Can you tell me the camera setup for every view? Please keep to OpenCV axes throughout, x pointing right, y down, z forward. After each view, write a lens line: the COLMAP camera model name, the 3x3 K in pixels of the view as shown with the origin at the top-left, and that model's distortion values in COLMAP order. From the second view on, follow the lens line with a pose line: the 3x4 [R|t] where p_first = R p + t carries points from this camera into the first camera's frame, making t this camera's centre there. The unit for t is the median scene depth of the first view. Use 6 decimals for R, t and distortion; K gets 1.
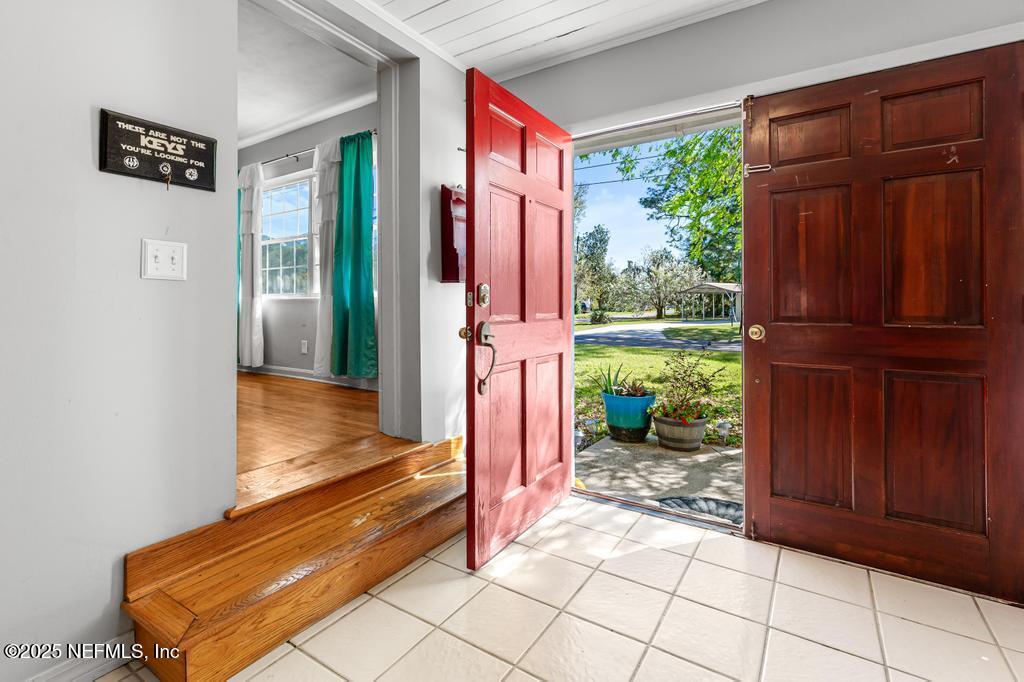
lens RADIAL K [[466.0, 0, 518.3], [0, 466.0, 303.5], [0, 0, 1]] dist [0.009907, -0.002598]
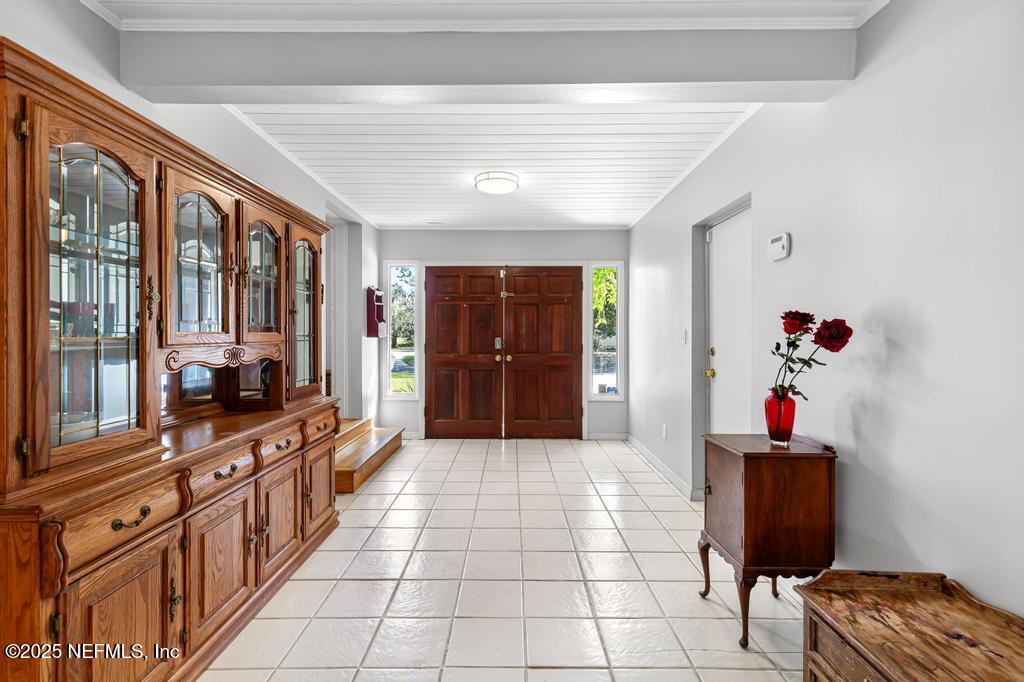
lens RADIAL K [[466.0, 0, 511.1], [0, 466.0, 337.2], [0, 0, 1]] dist [0.009907, -0.002598]
pose [[0.843573, -0.004000, 0.537000, -1.154343], [-0.002277, 0.999937, 0.011026, -0.109432], [-0.537010, -0.010524, 0.843510, -1.570620]]
